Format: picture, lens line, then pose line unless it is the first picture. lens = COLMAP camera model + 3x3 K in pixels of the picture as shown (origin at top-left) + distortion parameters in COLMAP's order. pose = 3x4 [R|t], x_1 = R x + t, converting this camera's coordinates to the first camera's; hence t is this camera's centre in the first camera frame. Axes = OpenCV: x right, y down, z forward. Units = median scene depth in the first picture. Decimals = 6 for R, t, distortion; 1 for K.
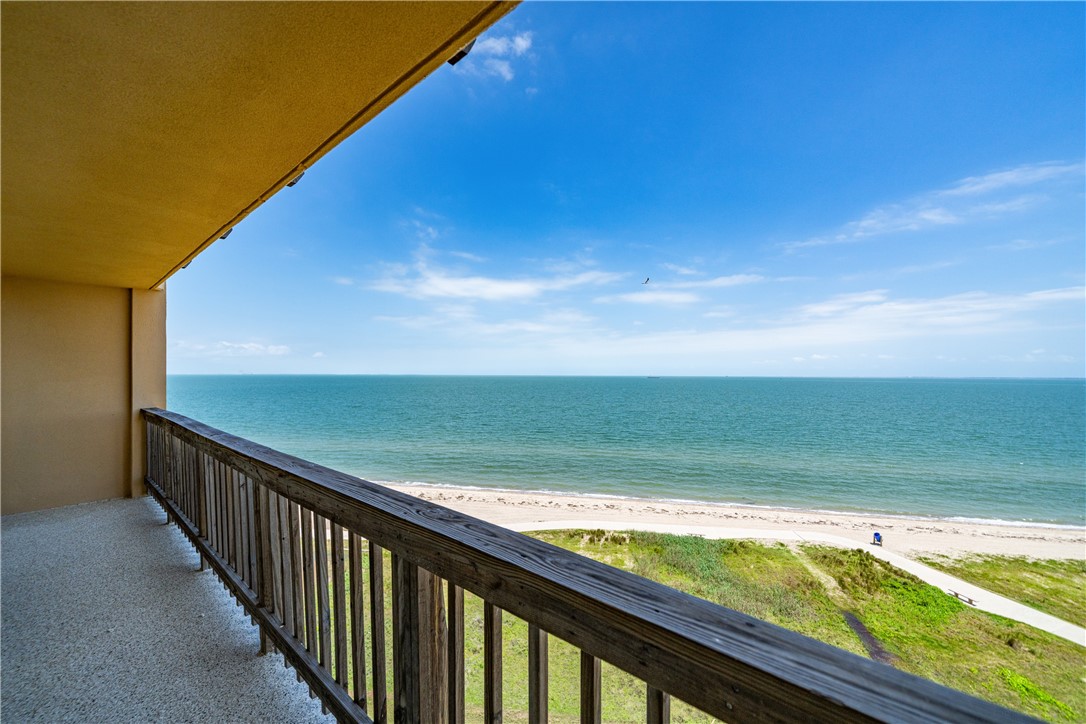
lens RADIAL K [[419.1, 0, 540.4], [0, 419.1, 369.0], [0, 0, 1]] dist [0.003207, 0.000075]
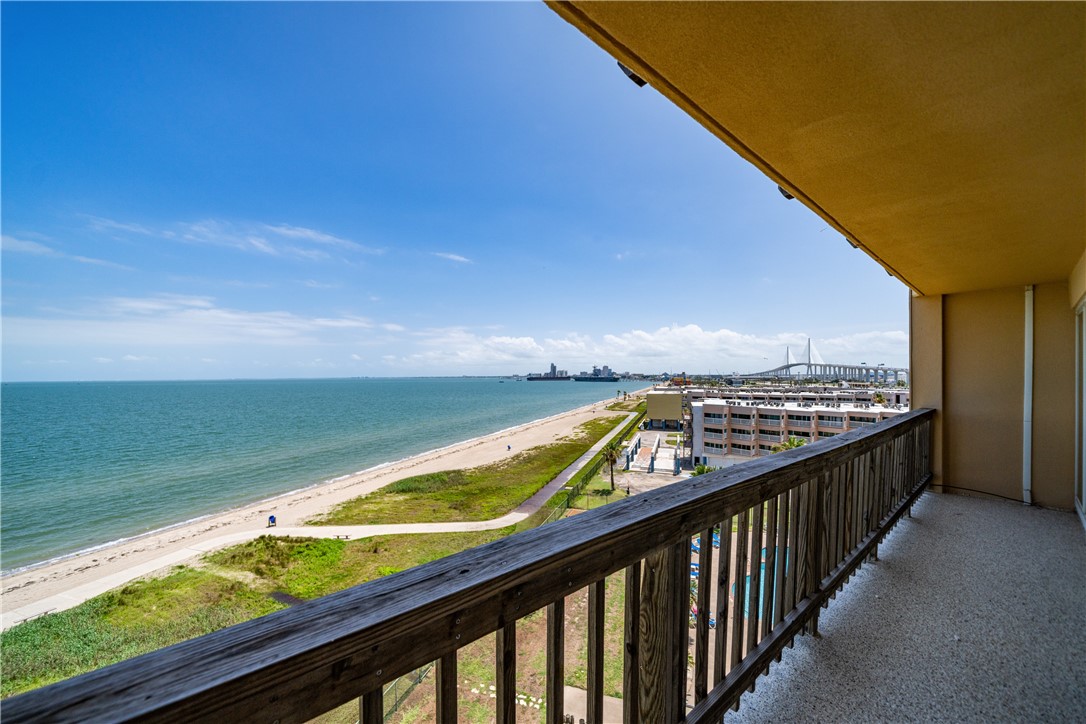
lens RADIAL K [[391.3, 0, 543.6], [0, 391.3, 371.1], [0, 0, 1]] dist [-0.000034, 0.000053]
pose [[0.185236, 0.004774, 0.982683, -0.114727], [-0.003155, 0.999986, -0.004263, 0.002918], [-0.982689, -0.002310, 0.185248, 0.098720]]
